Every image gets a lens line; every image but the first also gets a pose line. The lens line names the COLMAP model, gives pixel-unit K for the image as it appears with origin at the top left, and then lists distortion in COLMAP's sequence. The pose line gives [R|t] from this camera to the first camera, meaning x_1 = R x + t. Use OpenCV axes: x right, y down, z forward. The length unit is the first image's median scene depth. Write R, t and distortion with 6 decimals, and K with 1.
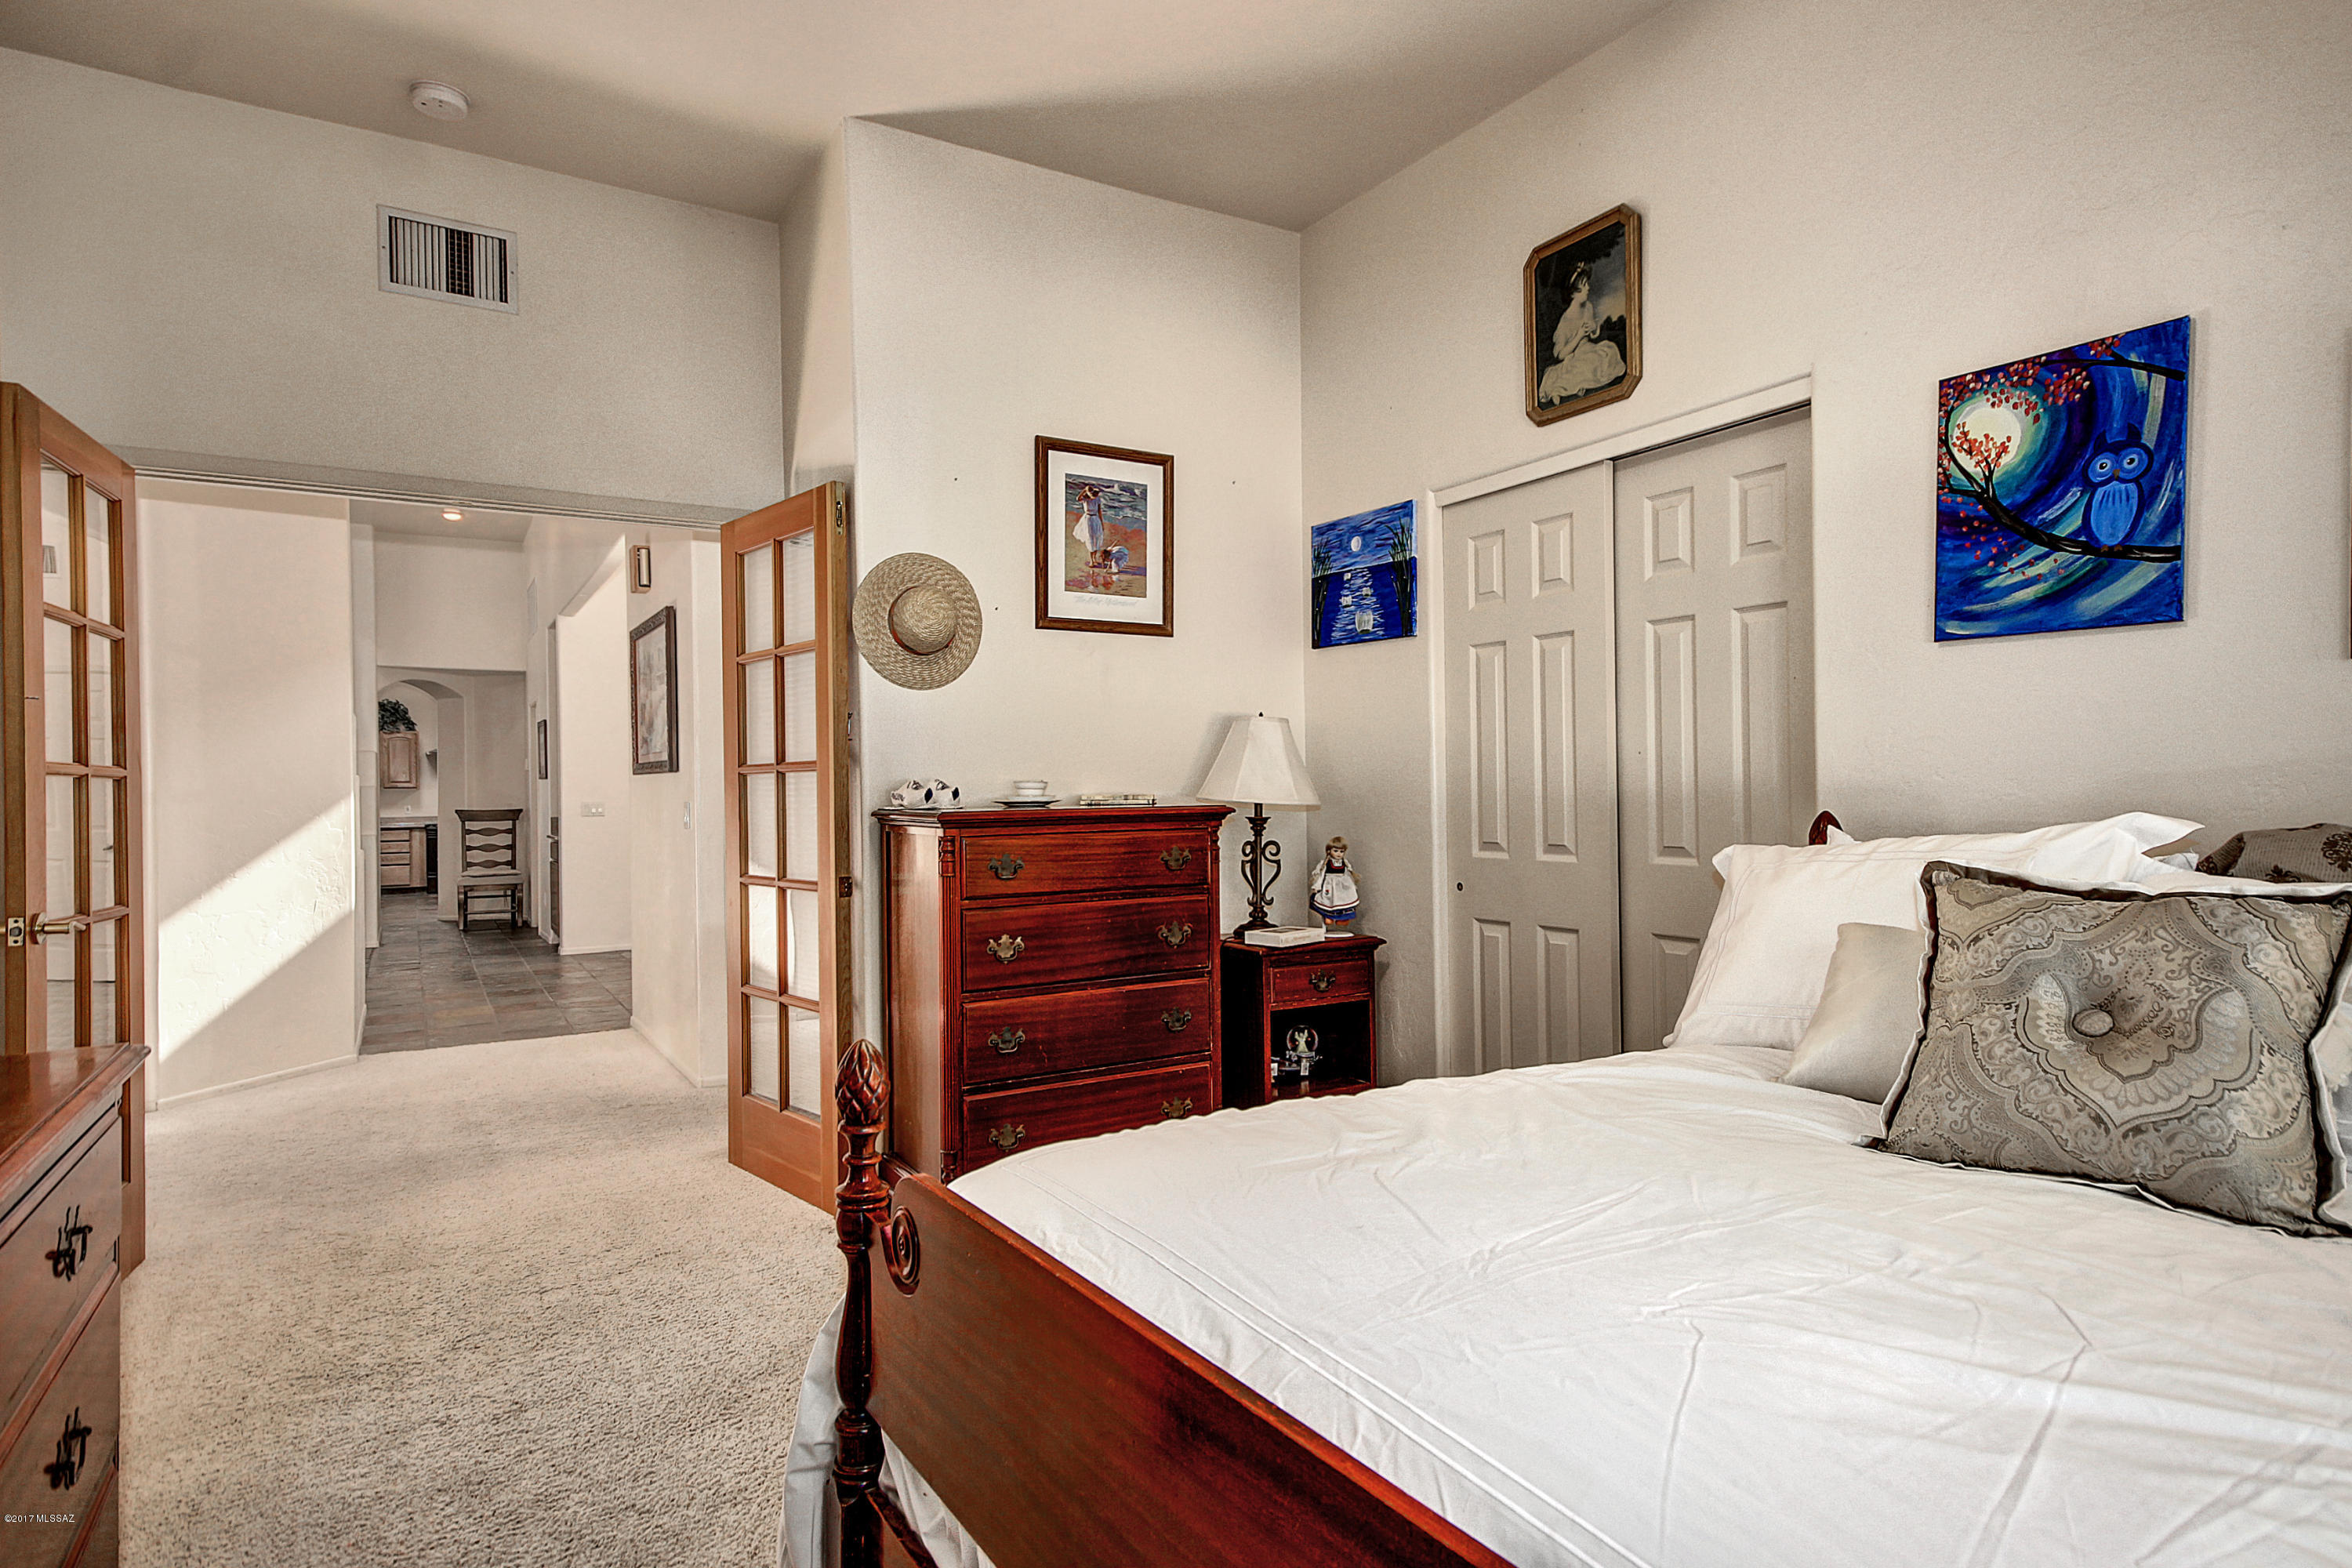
lens RADIAL K [[1265.4, 0, 1178.5], [0, 1265.4, 785.4], [0, 0, 1]] dist [0.013149, 0.001720]
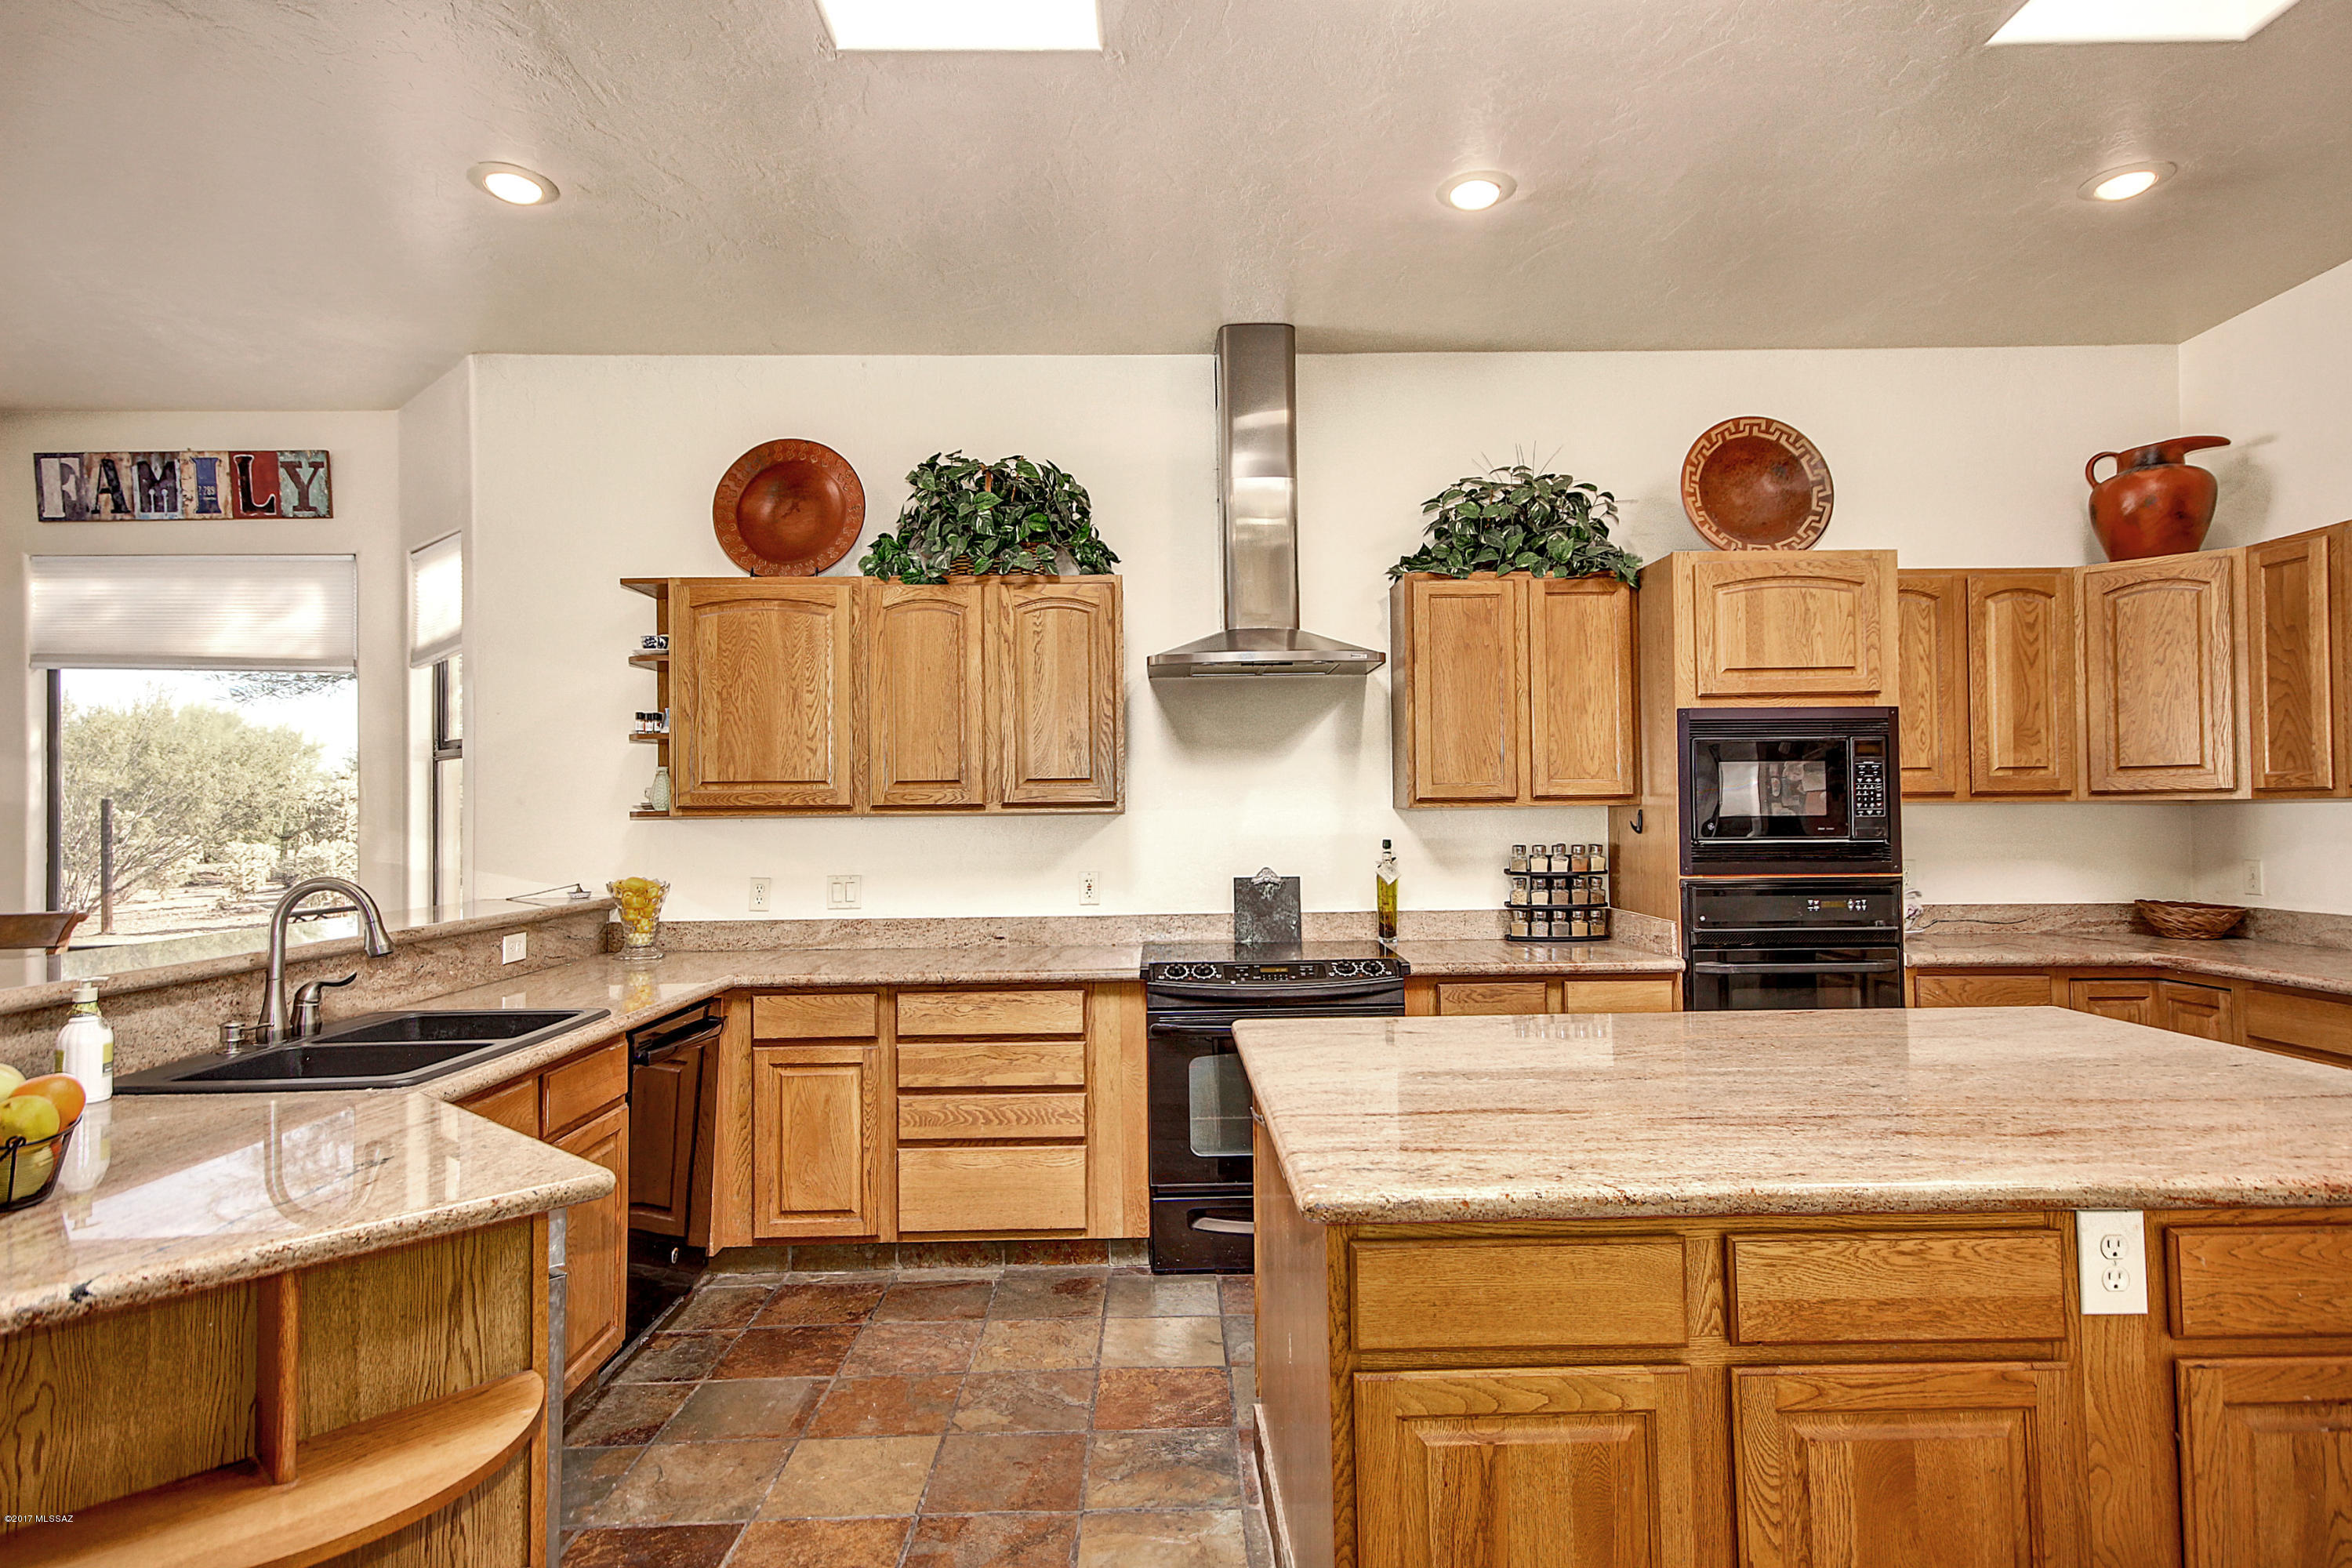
lens RADIAL K [[1265.4, 0, 1203.2], [0, 1265.4, 794.0], [0, 0, 1]] dist [0.013149, 0.001720]
pose [[0.868170, -0.005599, -0.496236, -0.468813], [0.000498, 0.999946, -0.010412, 0.001914], [0.496267, 0.008792, 0.868125, 0.805212]]
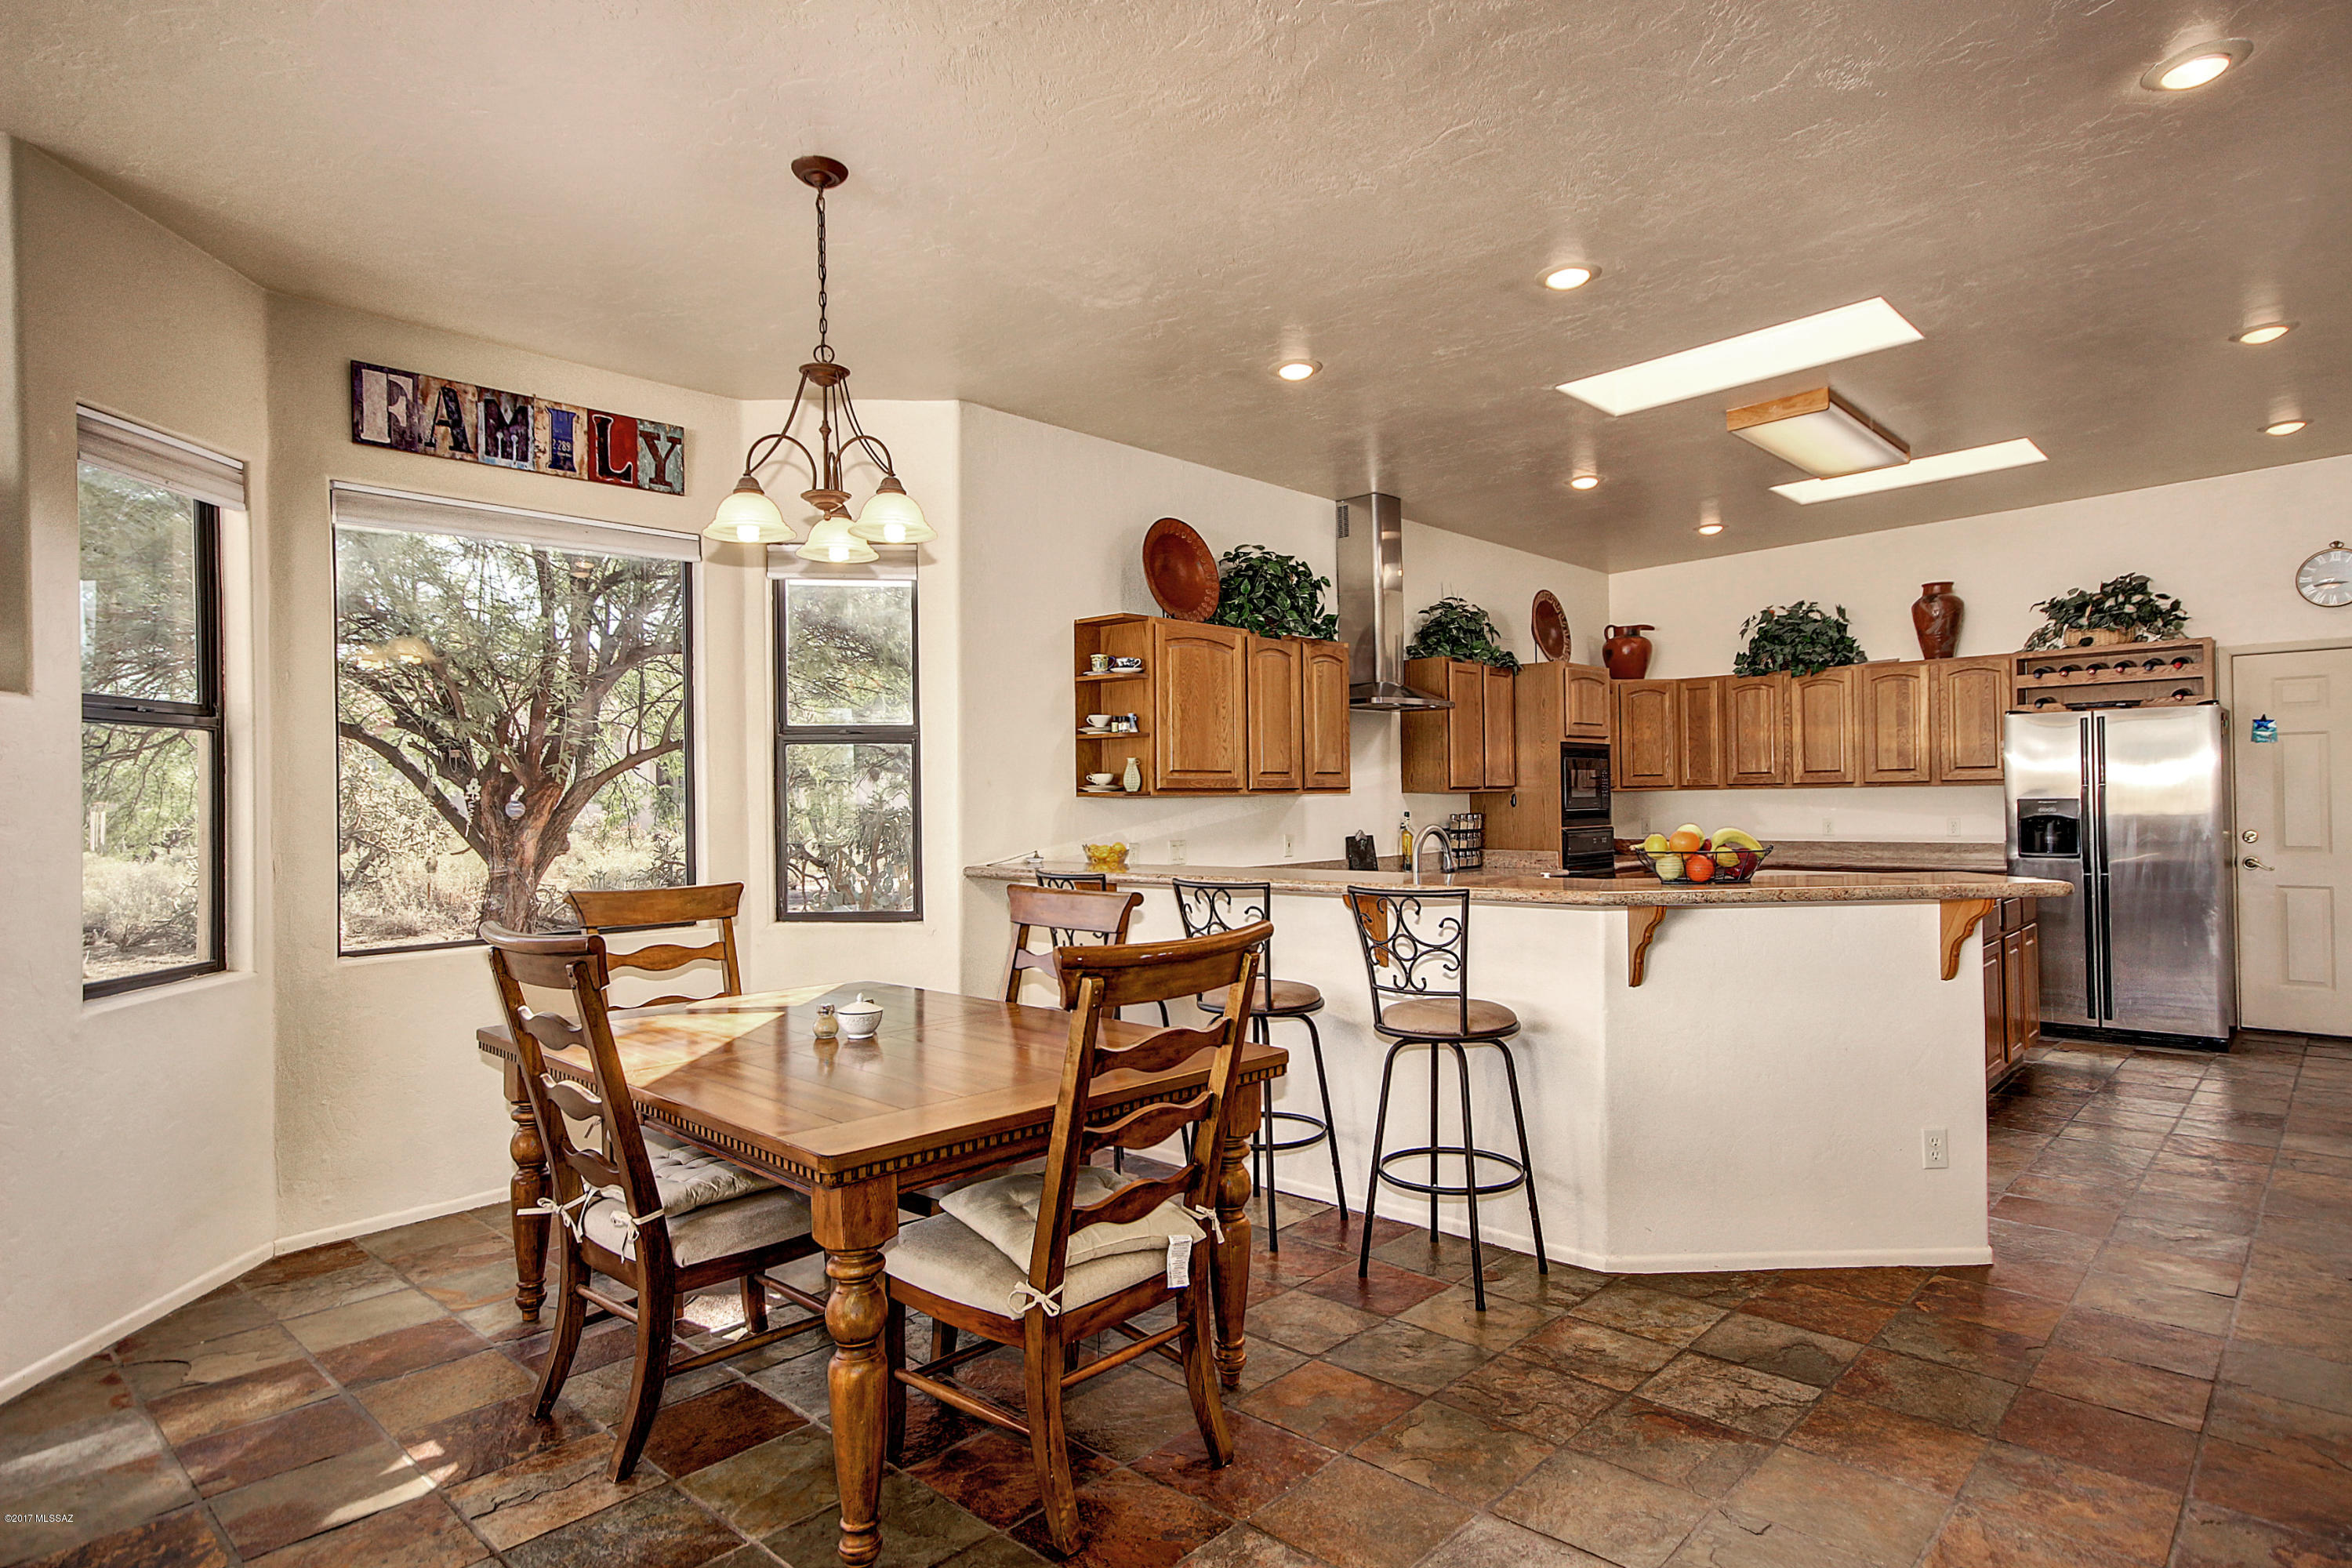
lens RADIAL K [[1265.4, 0, 1183.0], [0, 1265.4, 785.3], [0, 0, 1]] dist [0.013149, 0.001720]
pose [[0.962956, 0.001149, 0.269655, -0.761214], [0.003288, 0.999867, -0.016000, 0.006329], [-0.269637, 0.016294, 0.962824, 0.648849]]
